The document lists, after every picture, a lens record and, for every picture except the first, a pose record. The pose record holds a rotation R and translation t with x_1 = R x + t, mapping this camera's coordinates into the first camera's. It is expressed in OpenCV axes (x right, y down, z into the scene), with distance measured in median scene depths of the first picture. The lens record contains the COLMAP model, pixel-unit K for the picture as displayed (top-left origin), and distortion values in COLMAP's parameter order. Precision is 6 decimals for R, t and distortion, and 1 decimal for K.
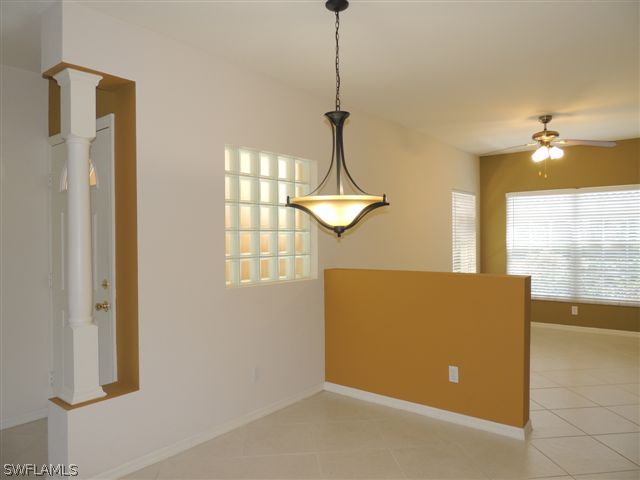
lens RADIAL K [[450.6, 0, 319.5], [0, 450.6, 240.9], [0, 0, 1]] dist [-0.014707, -0.004170]
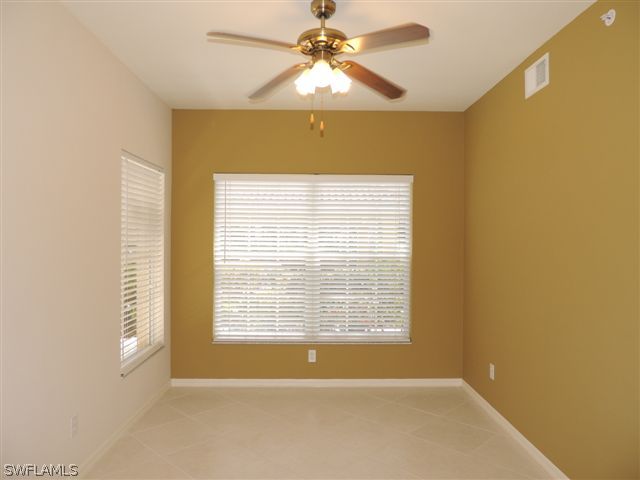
lens RADIAL K [[450.6, 0, 319.7], [0, 450.6, 239.4], [0, 0, 1]] dist [-0.014707, -0.004170]
pose [[0.777395, 0.009926, 0.628934, 0.149754], [-0.011191, 0.999935, -0.001949, -0.017933], [-0.628913, -0.005523, 0.777456, 0.458860]]
